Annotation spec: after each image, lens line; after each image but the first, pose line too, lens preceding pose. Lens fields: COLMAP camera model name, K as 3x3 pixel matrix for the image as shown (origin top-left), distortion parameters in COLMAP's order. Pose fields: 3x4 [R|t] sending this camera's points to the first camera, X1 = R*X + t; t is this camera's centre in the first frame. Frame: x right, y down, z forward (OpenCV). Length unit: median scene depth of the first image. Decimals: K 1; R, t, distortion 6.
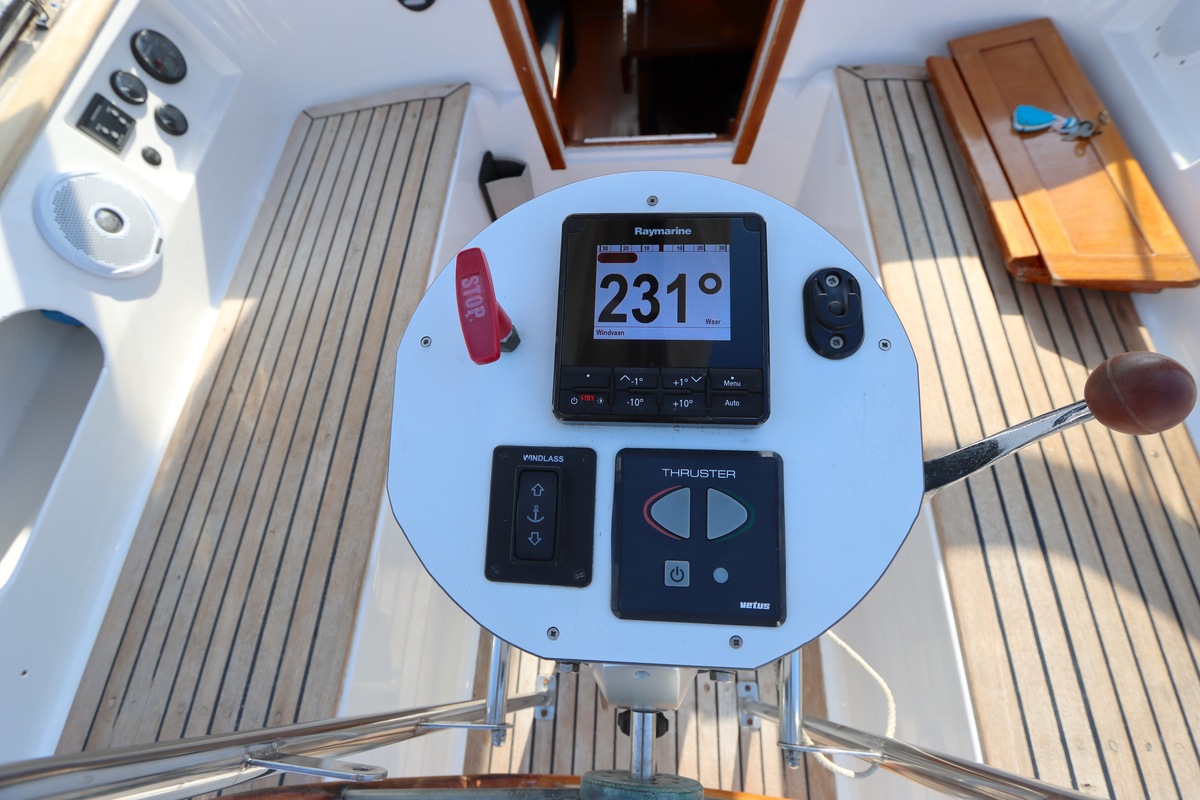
lens RADIAL K [[567.9, 0, 594.6], [0, 567.9, 390.8], [0, 0, 1]] dist [-0.013124, 0.000471]
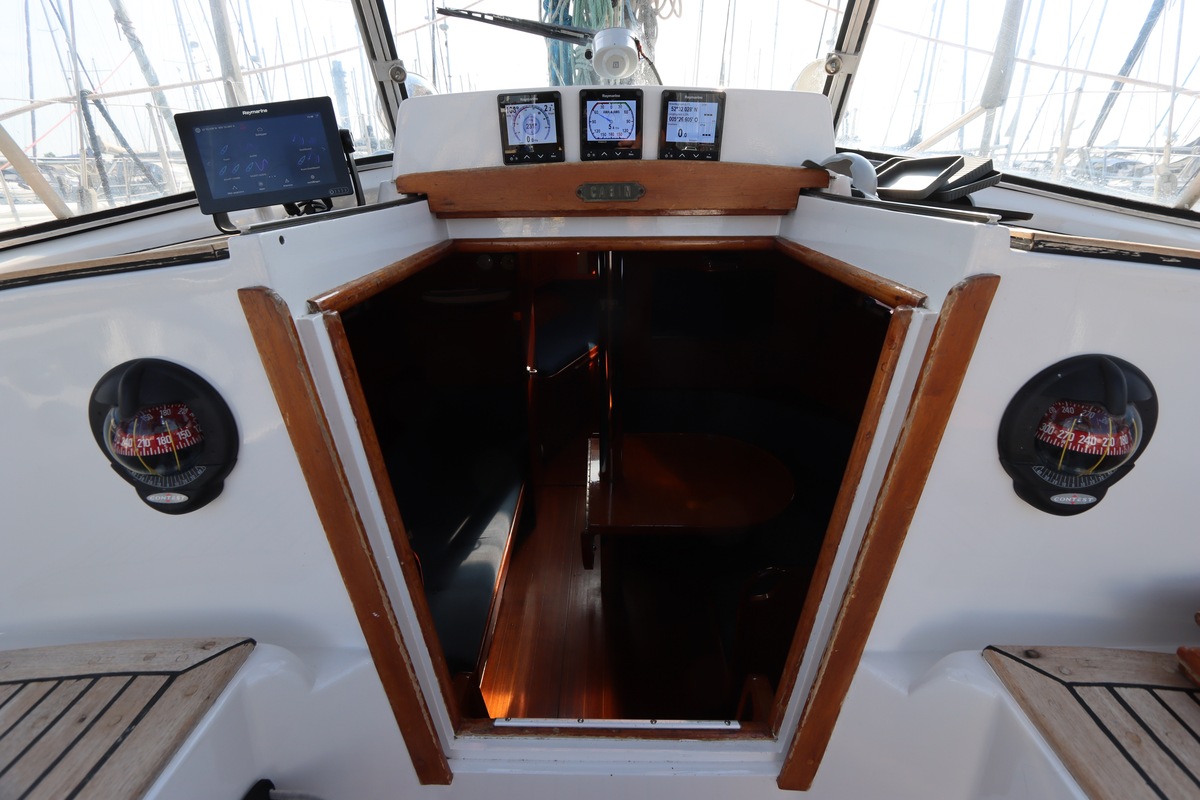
lens RADIAL K [[562.9, 0, 600.7], [0, 562.9, 400.1], [0, 0, 1]] dist [-0.018784, 0.000336]
pose [[0.996728, 0.059172, 0.055069, 0.039435], [-0.008080, 0.750789, -0.660493, -0.373627], [-0.080428, 0.657887, 0.748810, 0.464620]]
